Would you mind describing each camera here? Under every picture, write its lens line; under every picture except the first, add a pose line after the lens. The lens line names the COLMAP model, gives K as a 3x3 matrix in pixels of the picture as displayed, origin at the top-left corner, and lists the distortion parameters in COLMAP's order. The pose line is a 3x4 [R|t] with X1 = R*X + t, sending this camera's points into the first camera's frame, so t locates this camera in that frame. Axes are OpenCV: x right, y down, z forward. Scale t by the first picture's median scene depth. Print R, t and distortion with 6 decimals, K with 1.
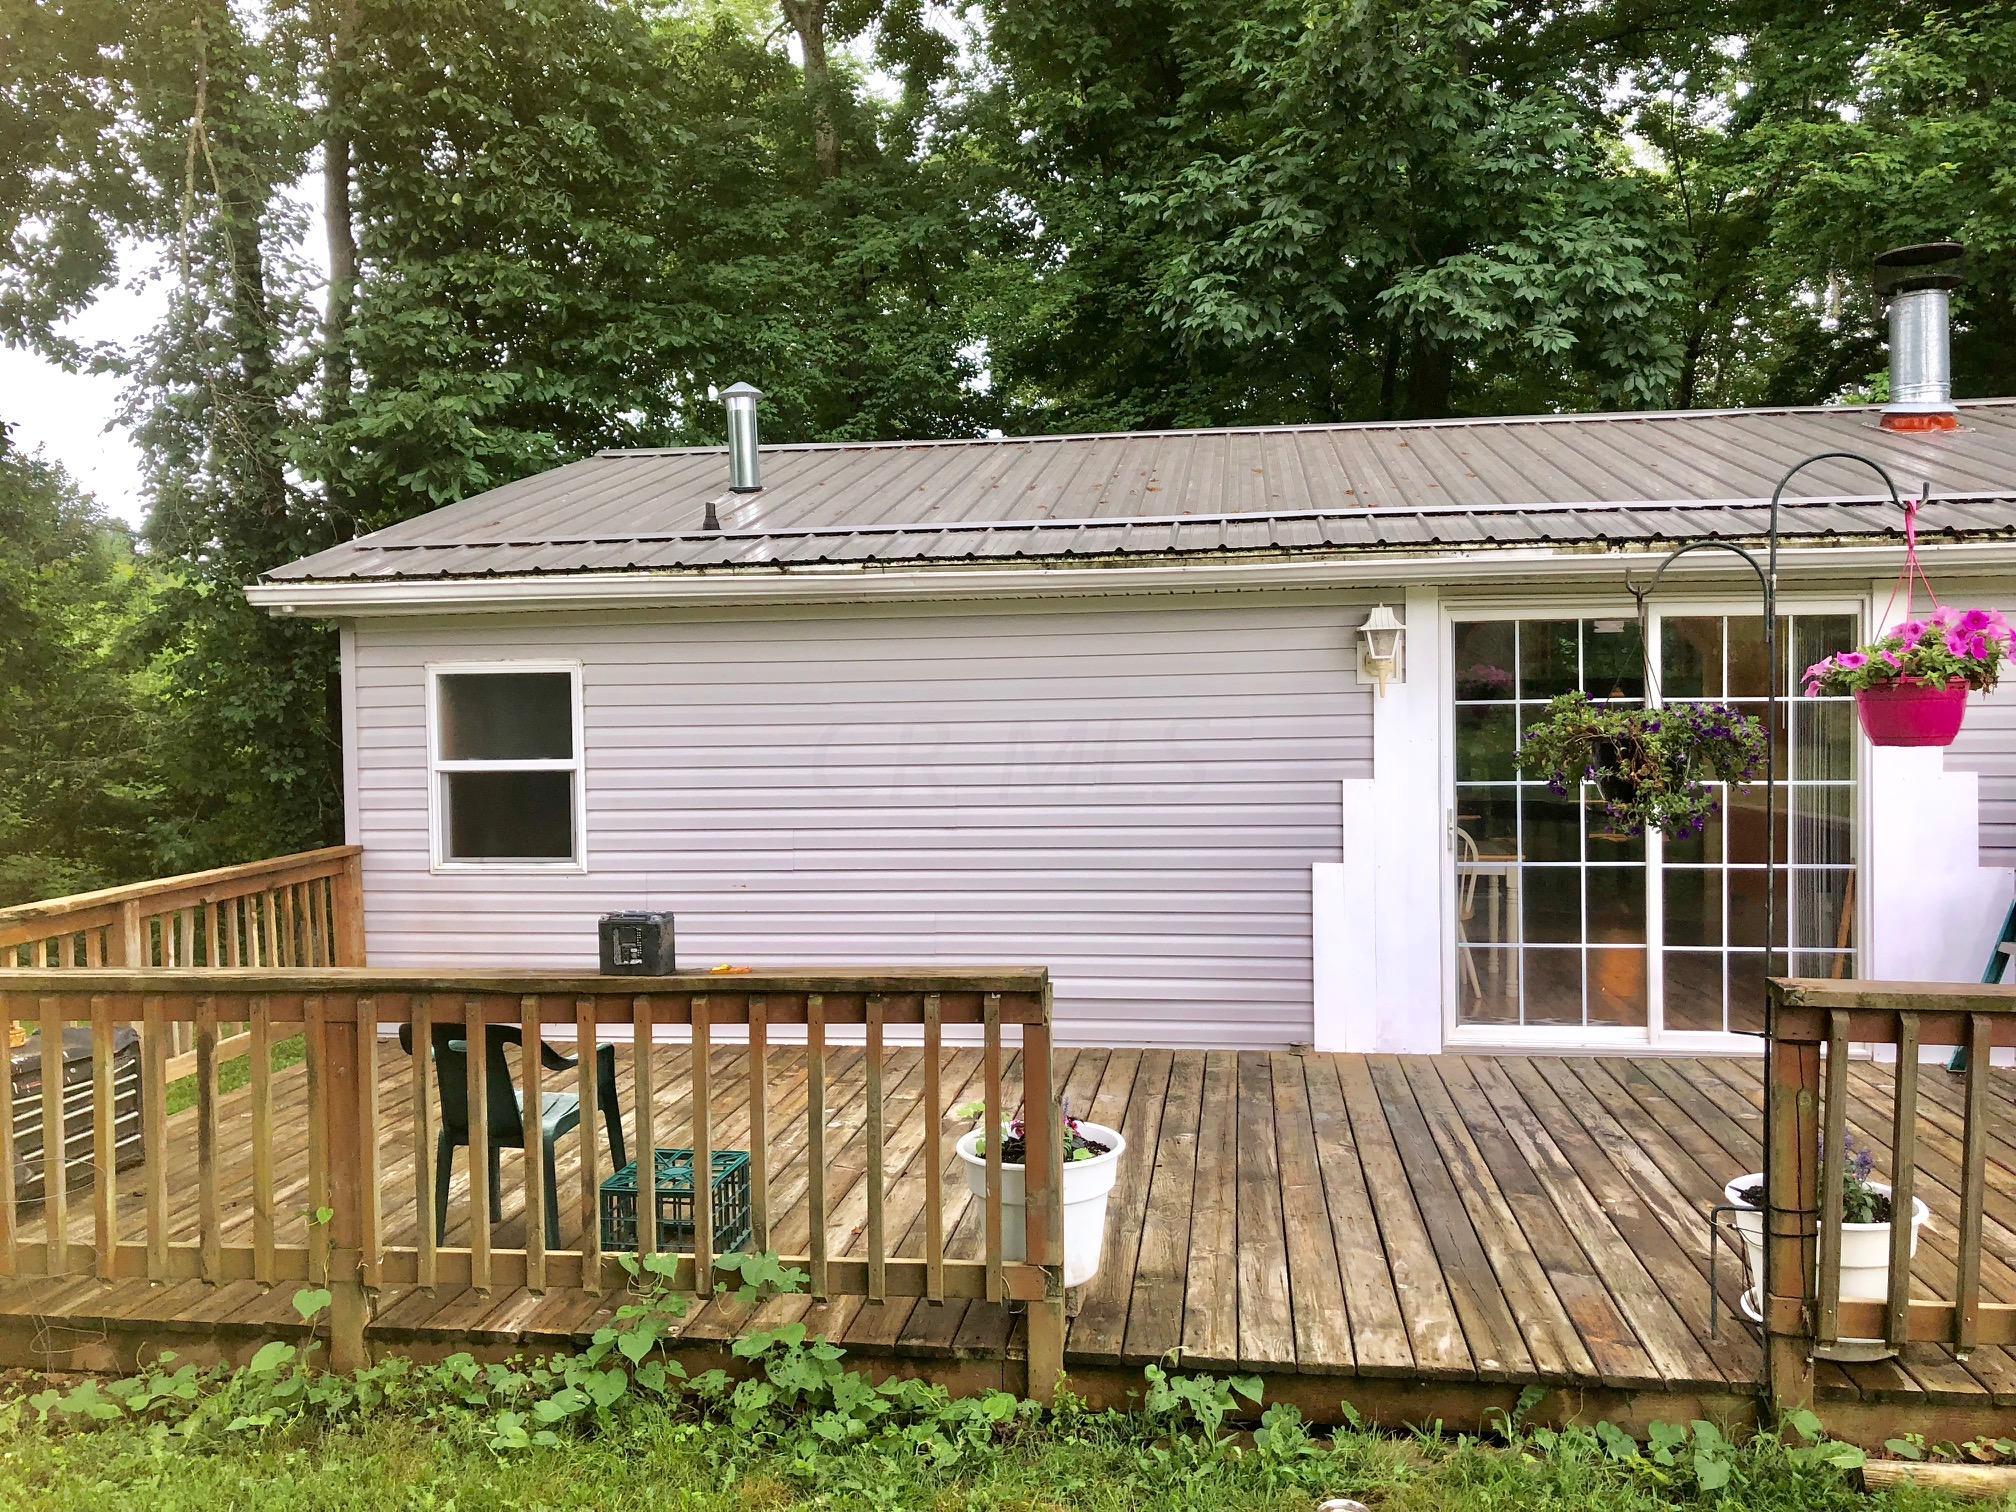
lens RADIAL K [[1674.0, 0, 1008.0], [0, 1674.0, 756.0], [0, 0, 1]] dist [0.037966, -0.008272]
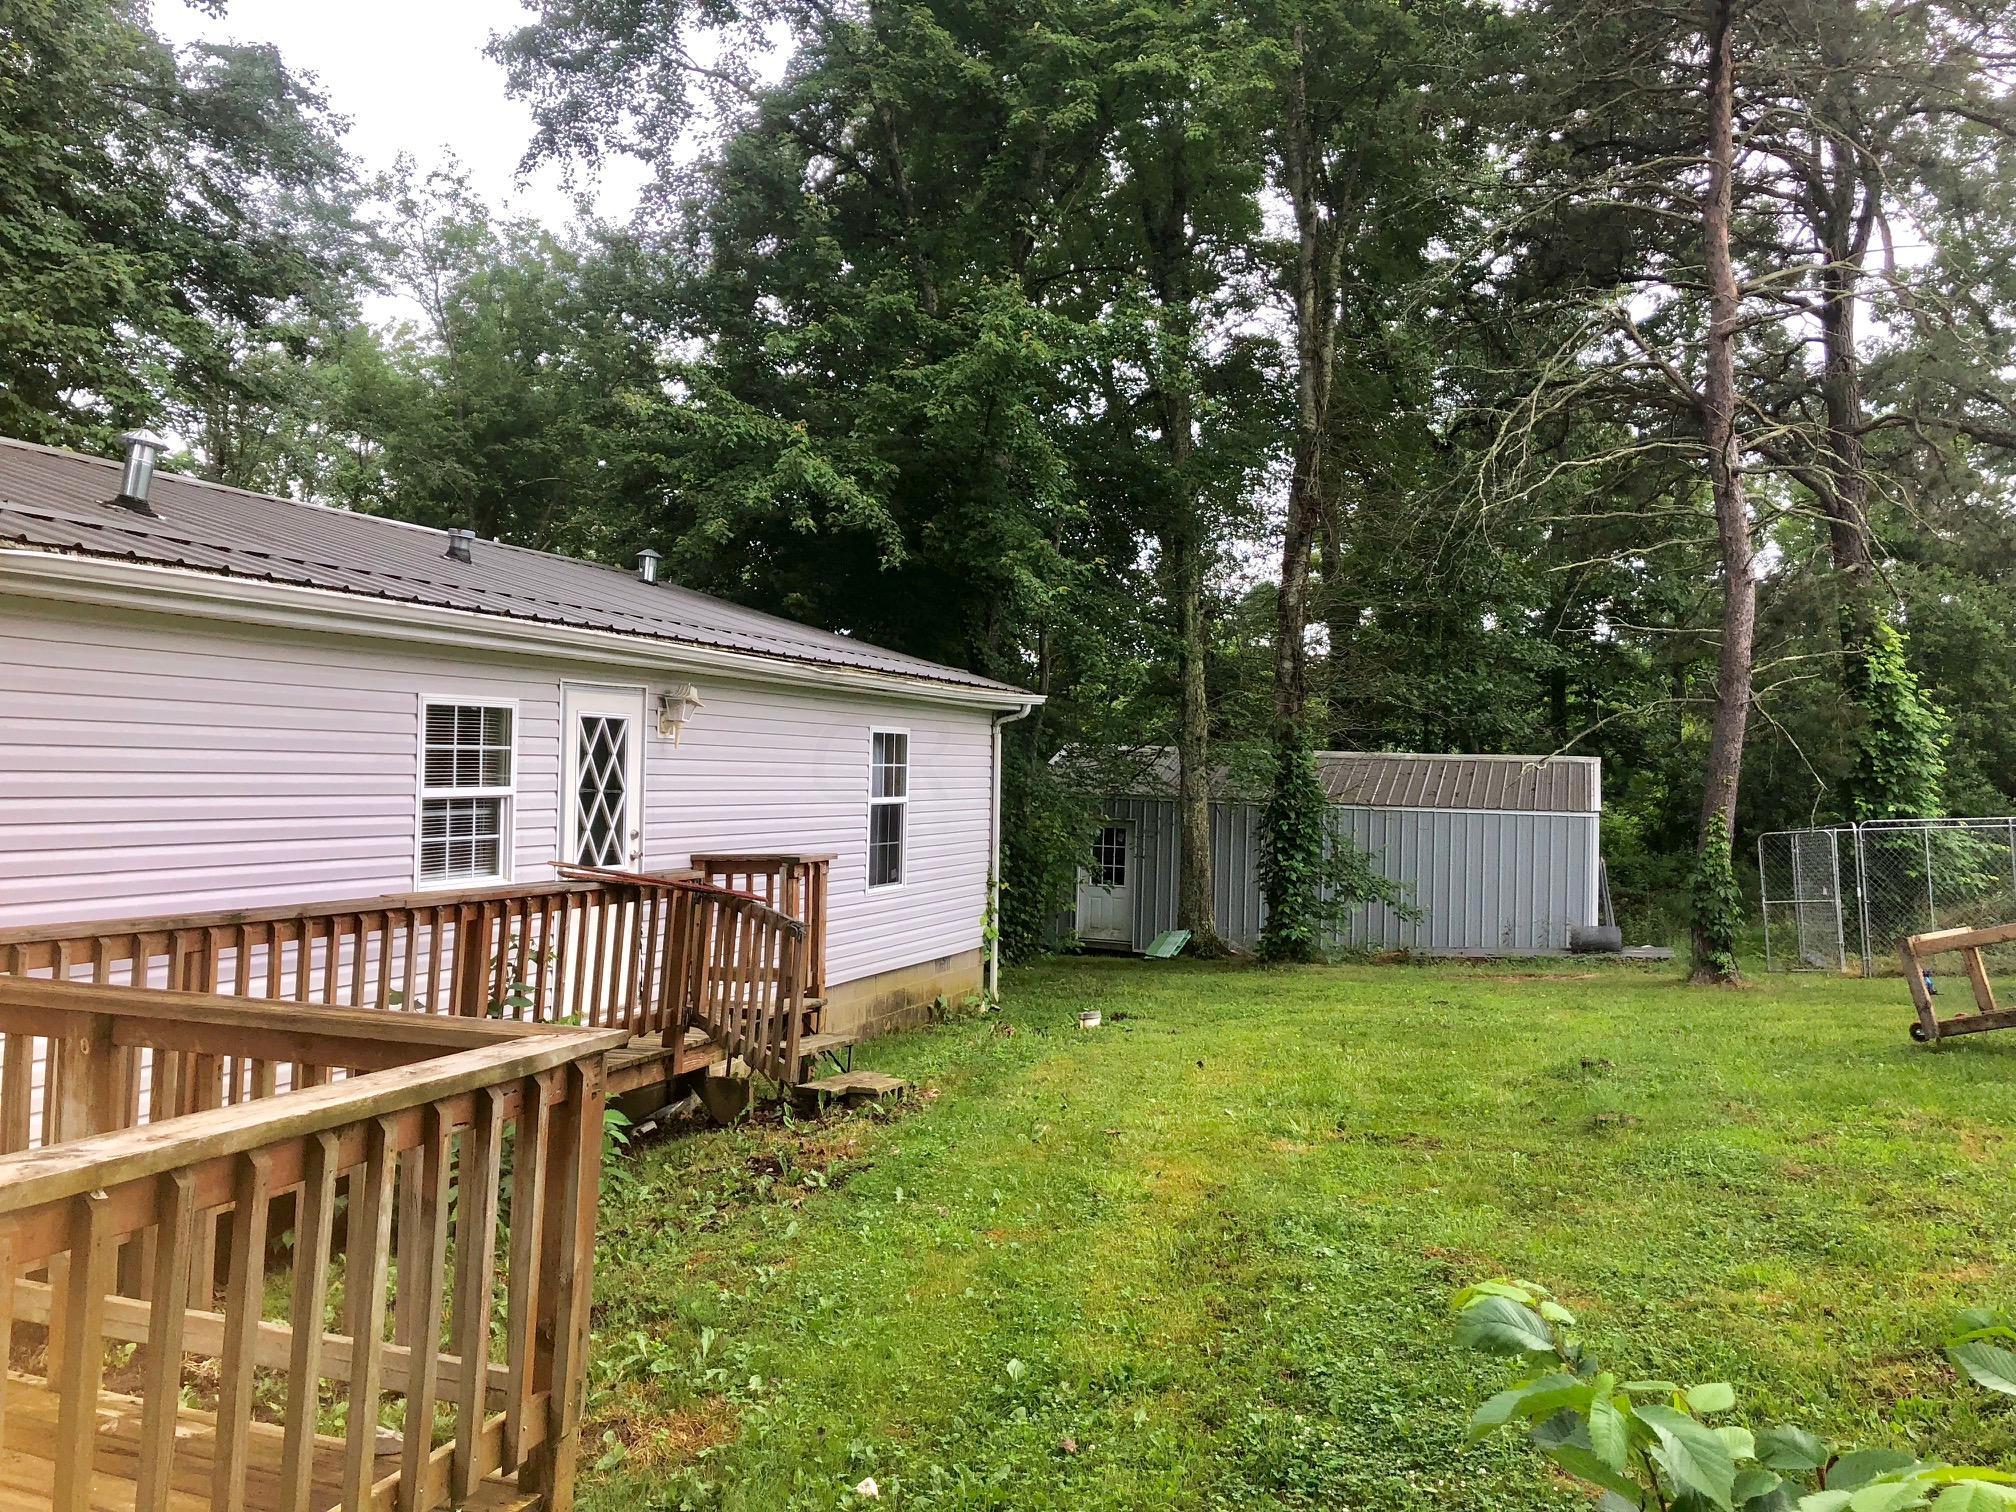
lens RADIAL K [[1674.0, 0, 1008.0], [0, 1674.0, 756.0], [0, 0, 1]] dist [0.037966, -0.008272]
pose [[0.220693, 0.023721, 0.975055, -1.254130], [-0.020535, 0.999596, -0.019670, -0.003499], [-0.975127, -0.015682, 0.221090, 0.437726]]
